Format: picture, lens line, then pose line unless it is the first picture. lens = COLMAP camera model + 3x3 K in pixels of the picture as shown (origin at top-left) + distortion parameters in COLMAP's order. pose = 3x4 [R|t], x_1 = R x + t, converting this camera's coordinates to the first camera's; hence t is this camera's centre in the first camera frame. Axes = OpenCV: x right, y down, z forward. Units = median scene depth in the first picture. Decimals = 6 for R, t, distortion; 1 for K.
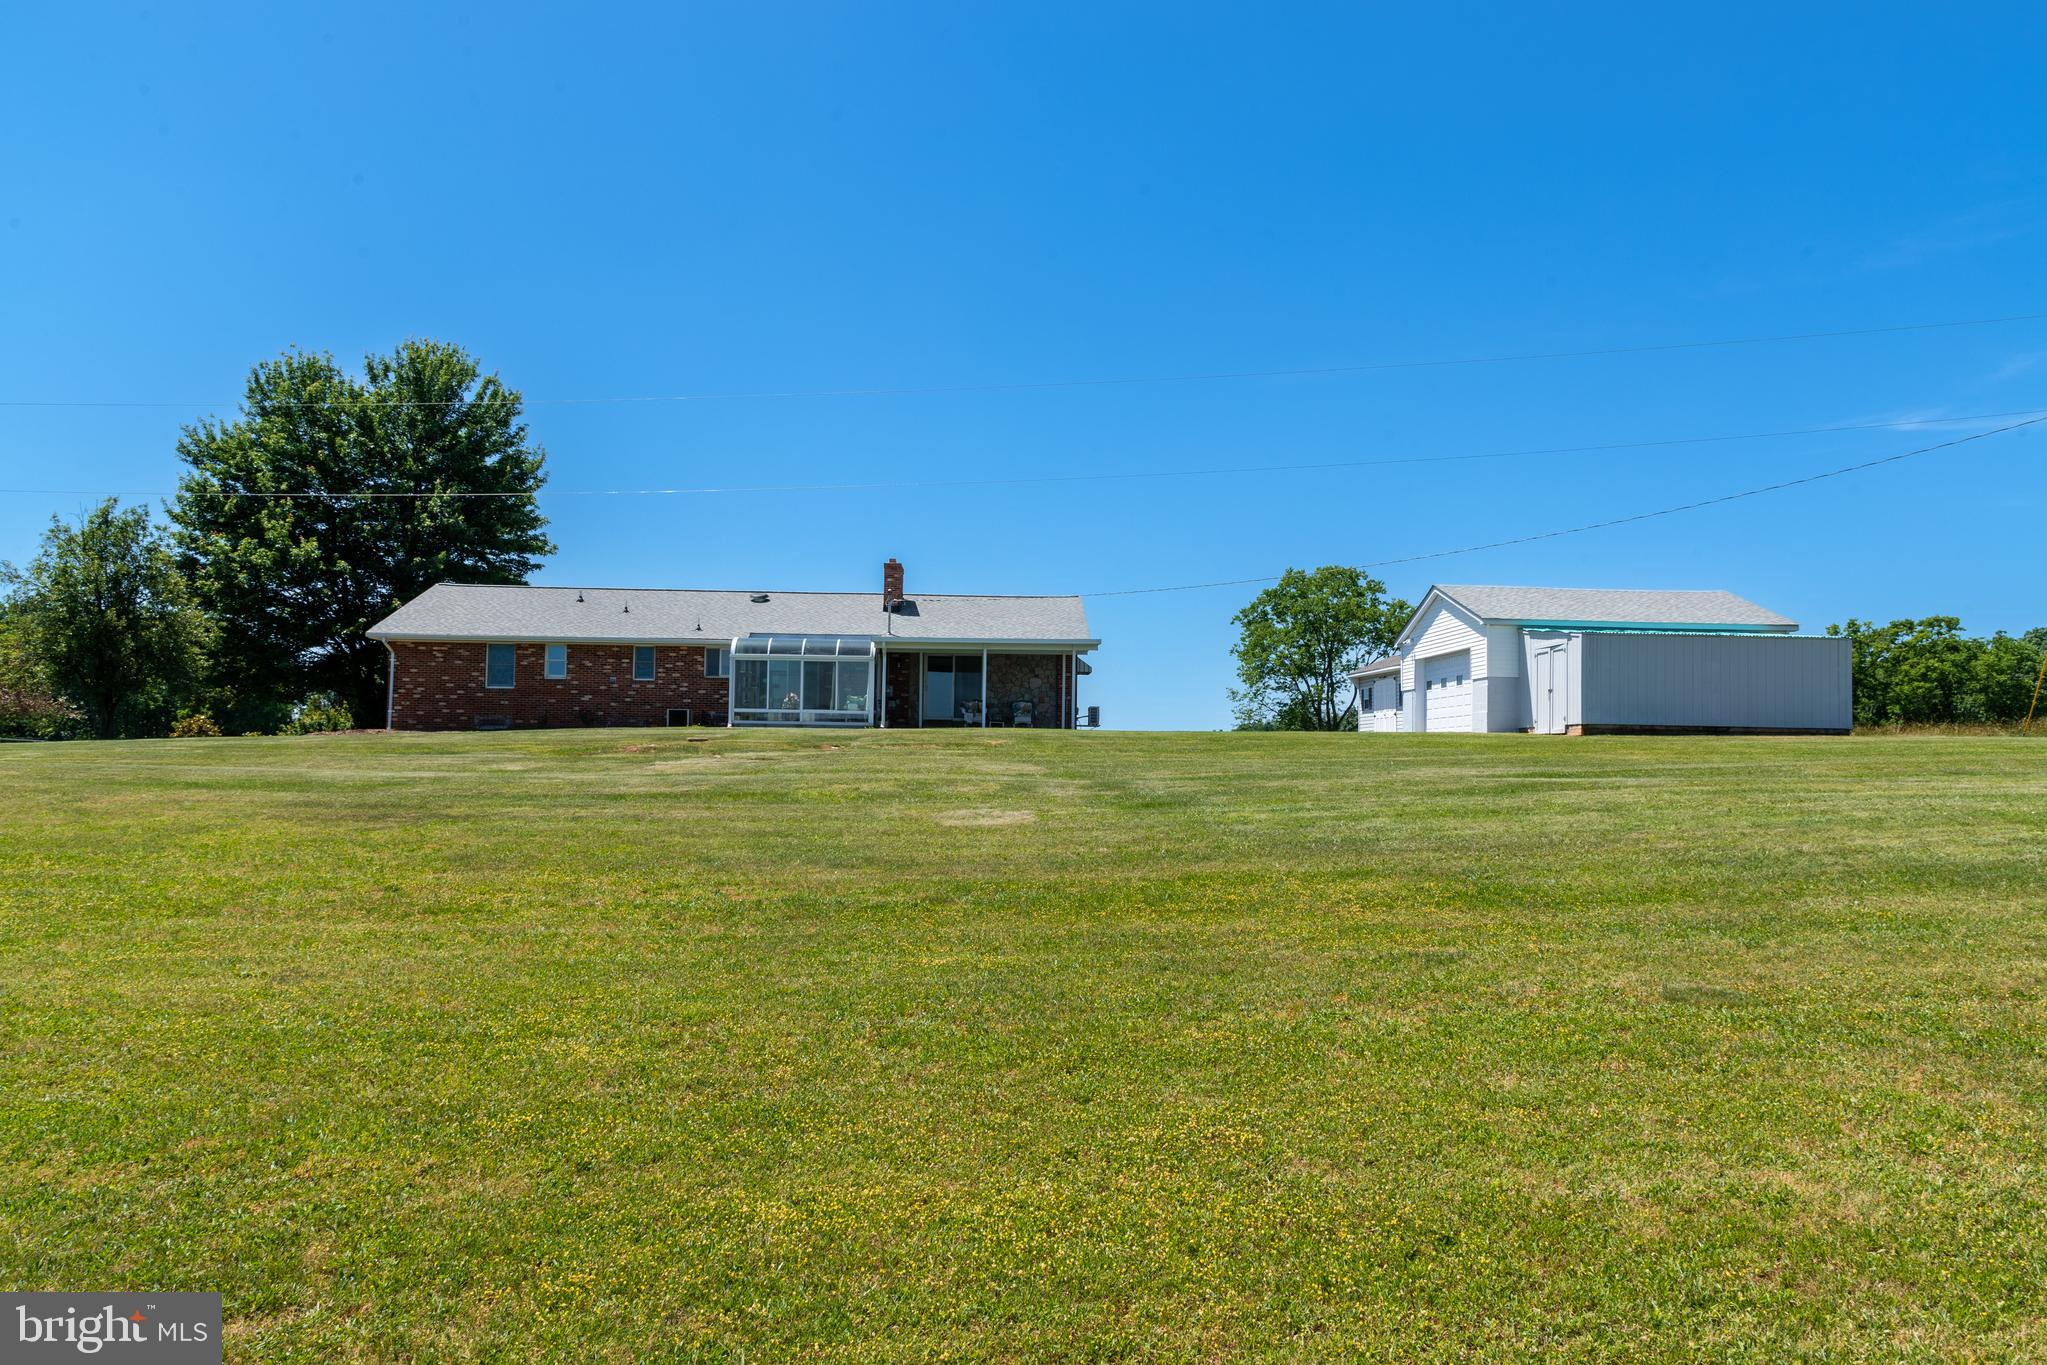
lens RADIAL K [[1509.7, 0, 1013.0], [0, 1509.7, 707.1], [0, 0, 1]] dist [0.010119, 0.004205]
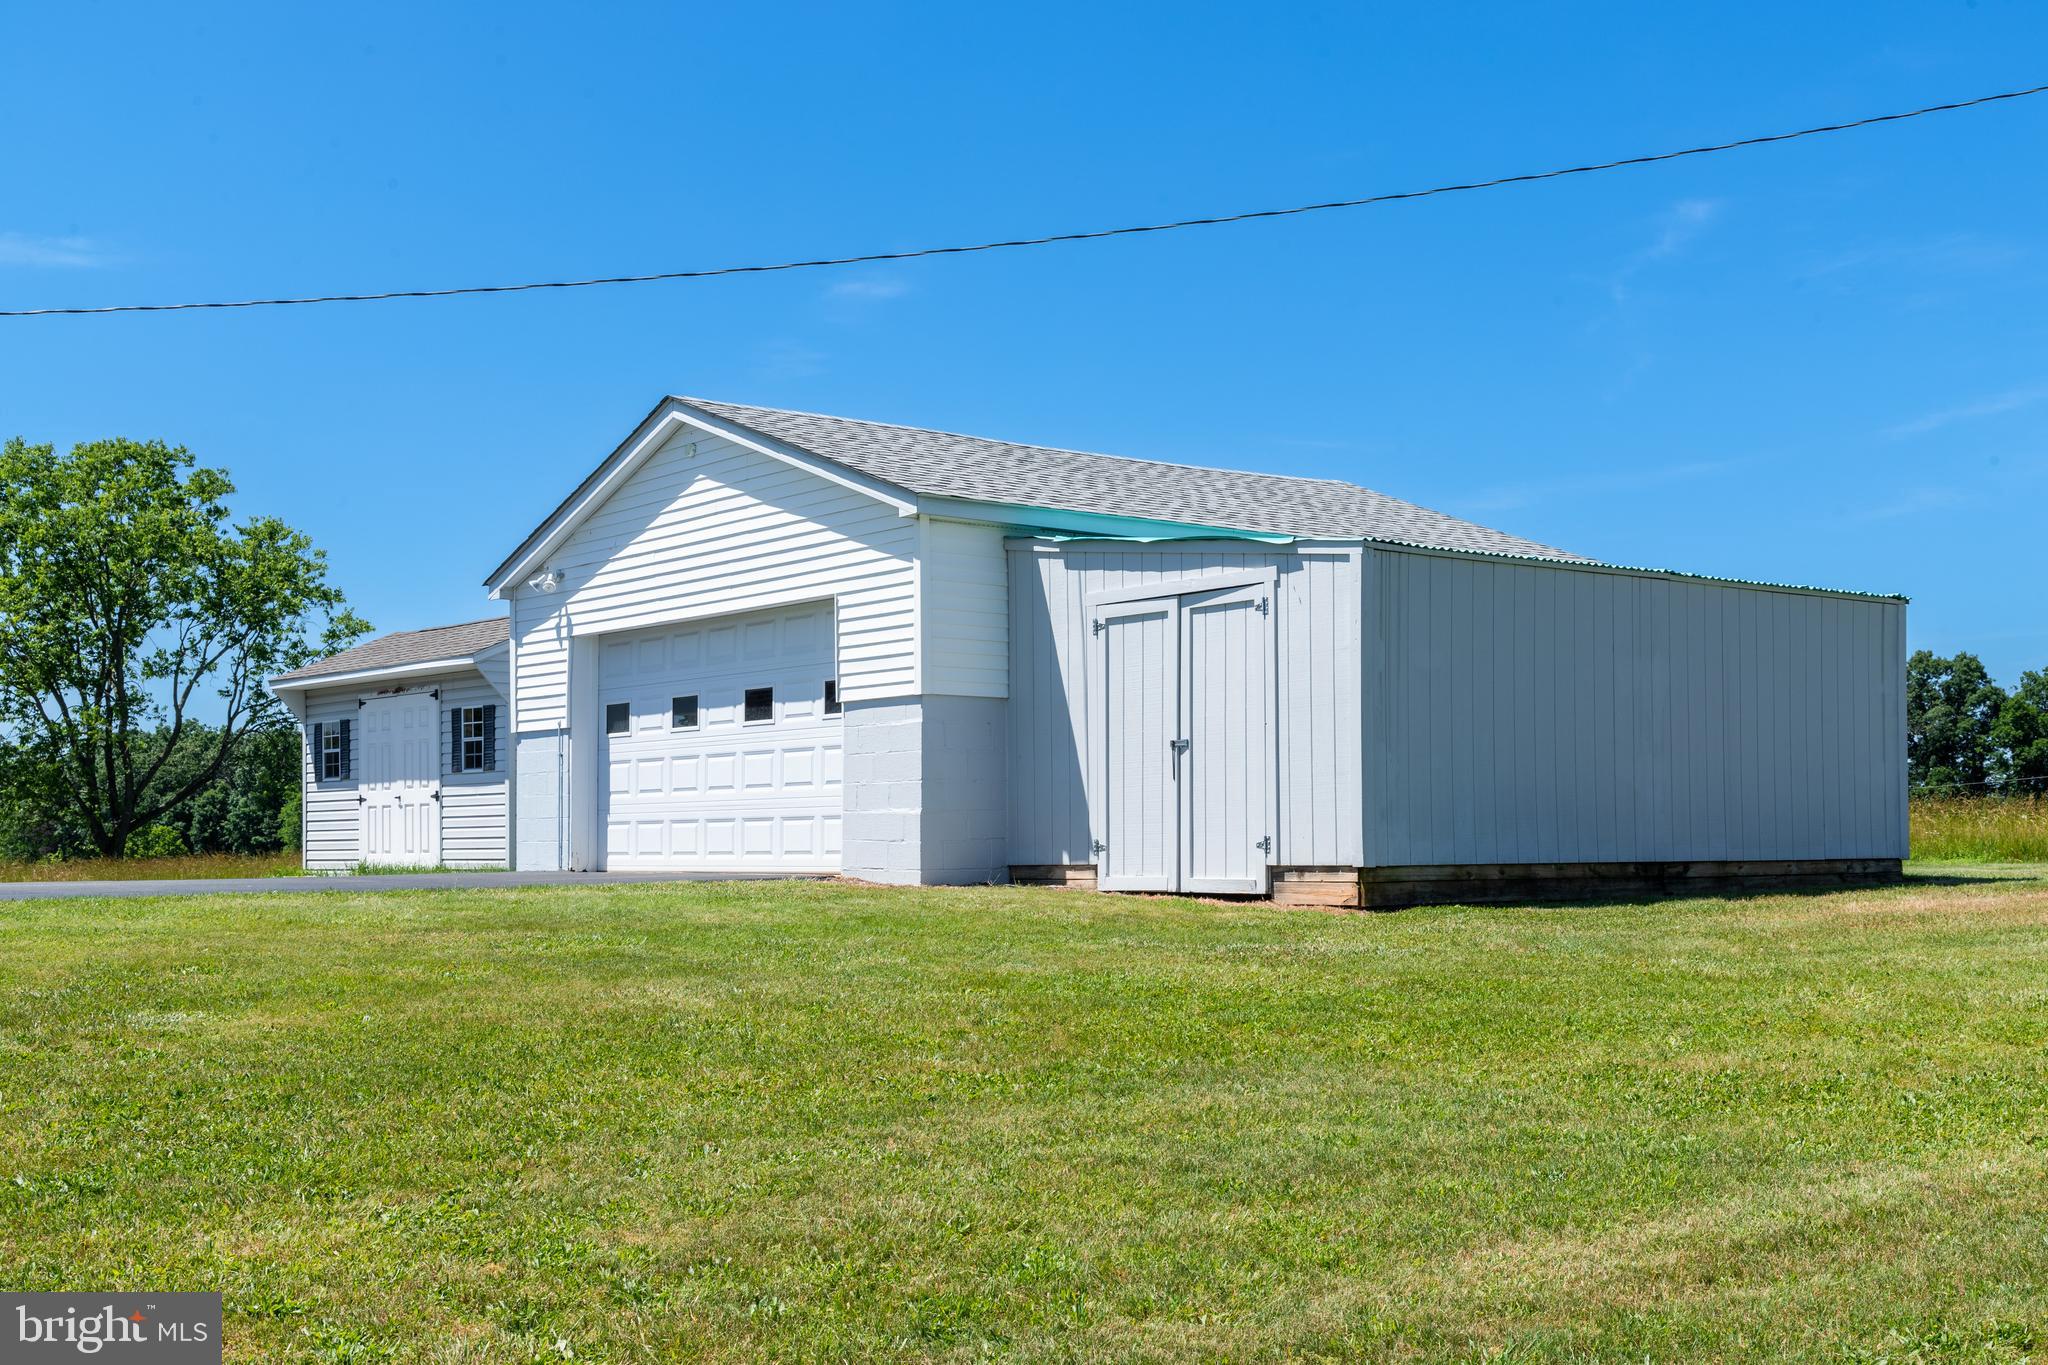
lens RADIAL K [[2422.2, 0, 1019.5], [0, 2422.2, 812.9], [0, 0, 1]] dist [-0.030105, 0.012644]
pose [[0.824025, -0.009061, 0.566481, 0.063330], [-0.007372, 0.999616, 0.026713, -0.010095], [-0.566506, -0.026188, 0.823642, 0.628328]]
